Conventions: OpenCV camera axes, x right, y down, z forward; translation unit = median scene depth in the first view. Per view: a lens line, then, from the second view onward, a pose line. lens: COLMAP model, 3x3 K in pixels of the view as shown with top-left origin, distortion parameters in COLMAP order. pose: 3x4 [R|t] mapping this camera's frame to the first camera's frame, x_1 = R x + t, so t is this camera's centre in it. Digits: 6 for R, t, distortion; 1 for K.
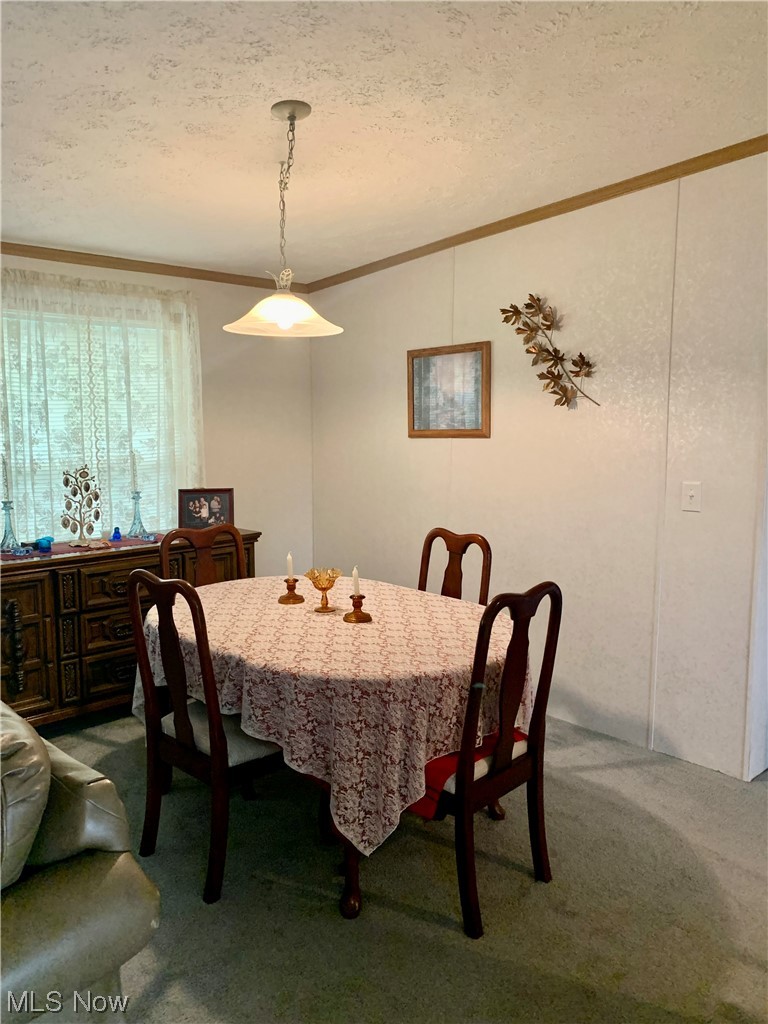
lens RADIAL K [[770.0, 0, 381.0], [0, 770.0, 504.1], [0, 0, 1]] dist [0.003712, -0.002263]
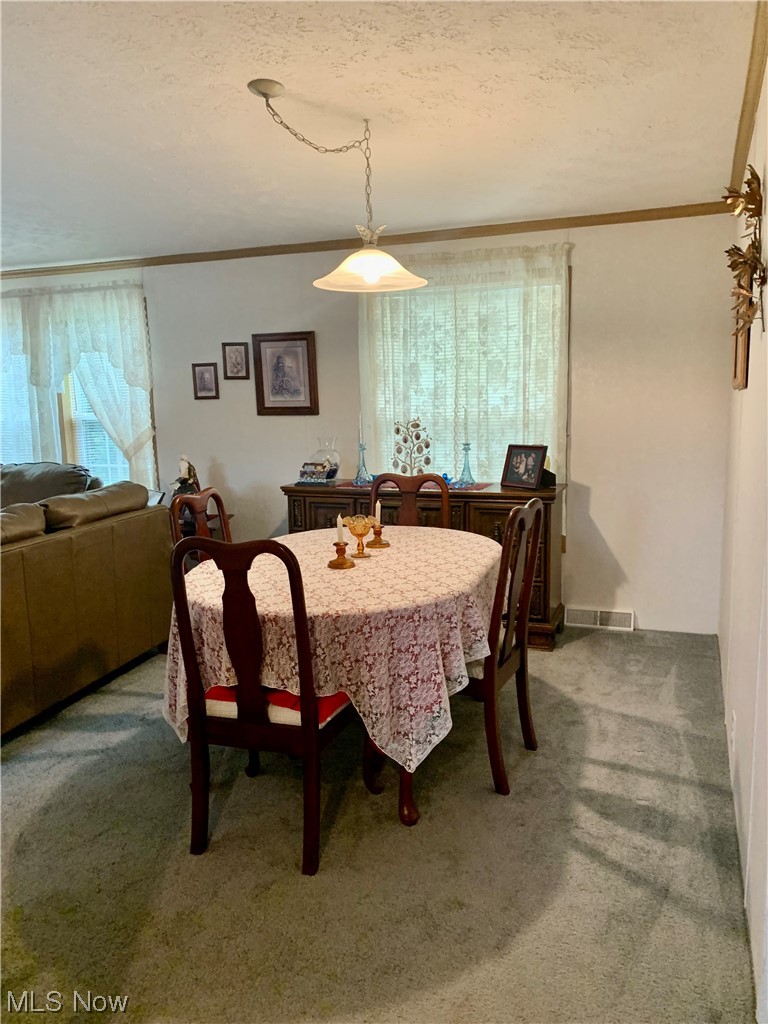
lens RADIAL K [[770.0, 0, 382.0], [0, 770.0, 519.6], [0, 0, 1]] dist [0.003712, -0.002263]
pose [[0.437059, 0.134908, -0.889258, 0.650754], [-0.079460, 0.990613, 0.111230, -0.022106], [0.895916, 0.022047, 0.443676, 0.427670]]
